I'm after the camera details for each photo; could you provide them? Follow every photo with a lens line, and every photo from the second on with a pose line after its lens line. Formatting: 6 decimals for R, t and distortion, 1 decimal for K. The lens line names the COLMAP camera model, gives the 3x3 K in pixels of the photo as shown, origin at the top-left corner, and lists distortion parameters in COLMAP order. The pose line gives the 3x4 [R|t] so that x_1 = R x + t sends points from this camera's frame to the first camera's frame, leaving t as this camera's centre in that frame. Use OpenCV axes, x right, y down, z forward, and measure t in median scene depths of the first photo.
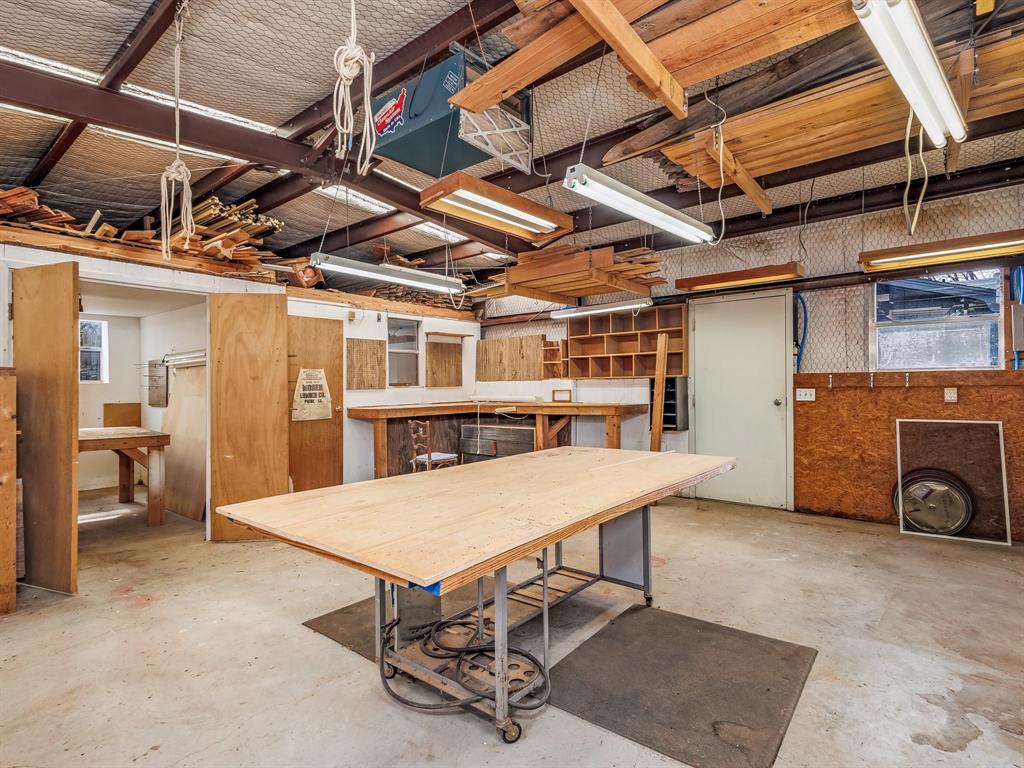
lens RADIAL K [[524.5, 0, 511.4], [0, 524.5, 384.8], [0, 0, 1]] dist [0.003683, 0.000295]
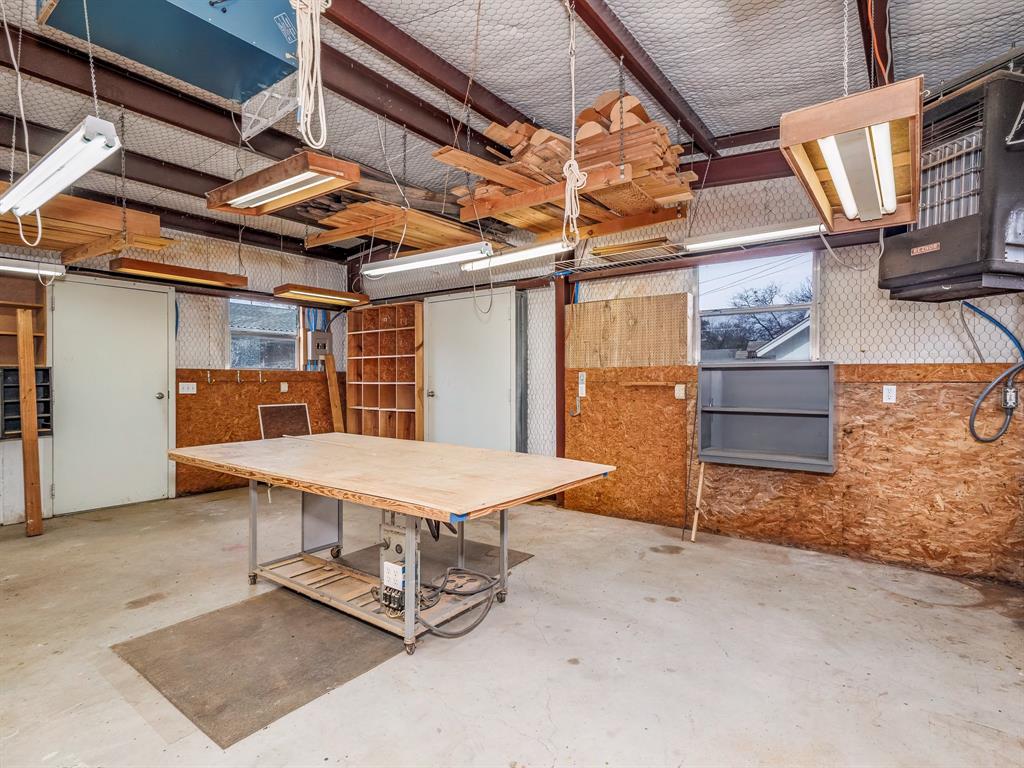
lens RADIAL K [[524.5, 0, 512.3], [0, 524.5, 385.7], [0, 0, 1]] dist [0.003683, 0.000295]
pose [[-0.051204, -0.000099, 0.998688, -0.576814], [-0.006976, 0.999976, -0.000258, 0.009305], [-0.998664, -0.006980, -0.051204, 0.381910]]
